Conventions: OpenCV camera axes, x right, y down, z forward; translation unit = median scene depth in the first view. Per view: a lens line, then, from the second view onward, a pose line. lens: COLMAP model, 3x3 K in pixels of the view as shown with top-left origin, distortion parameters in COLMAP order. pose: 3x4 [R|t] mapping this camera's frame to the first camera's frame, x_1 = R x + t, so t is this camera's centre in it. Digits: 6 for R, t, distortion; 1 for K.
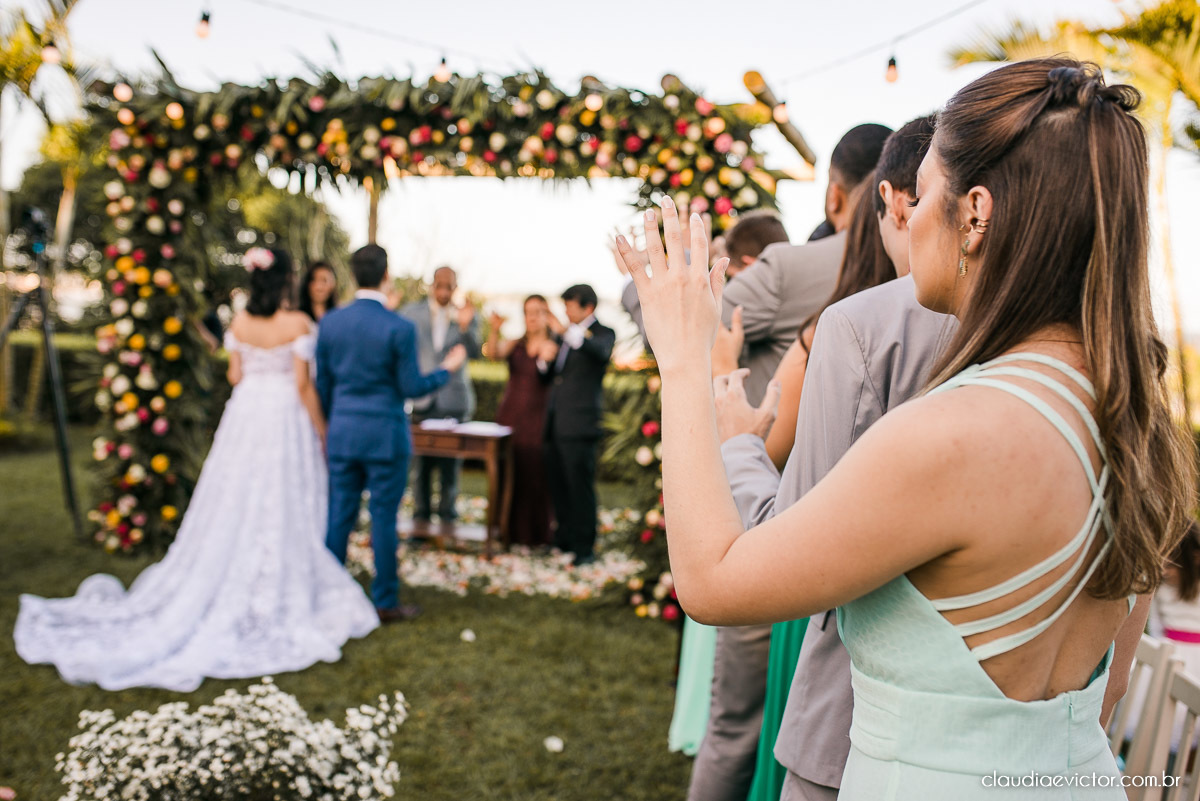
lens RADIAL K [[1224.2, 0, 600.0], [0, 1224.2, 400.5], [0, 0, 1]] dist [-0.013232, -0.015739]
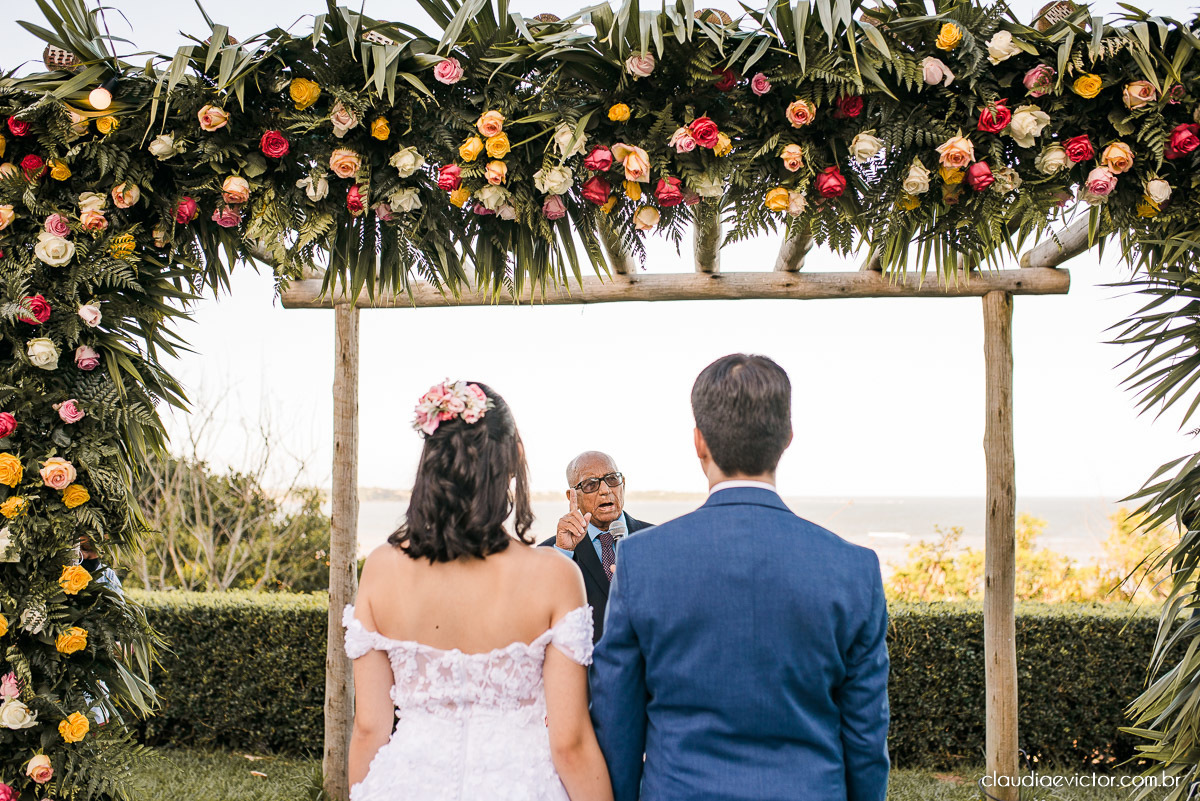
lens RADIAL K [[1224.2, 0, 600.0], [0, 1224.2, 400.5], [0, 0, 1]] dist [-0.013232, -0.015739]
pose [[0.982297, -0.021002, 0.186148, -0.258781], [0.053246, 0.984012, -0.169957, -0.041867], [-0.179602, 0.176860, 0.967710, 0.561983]]
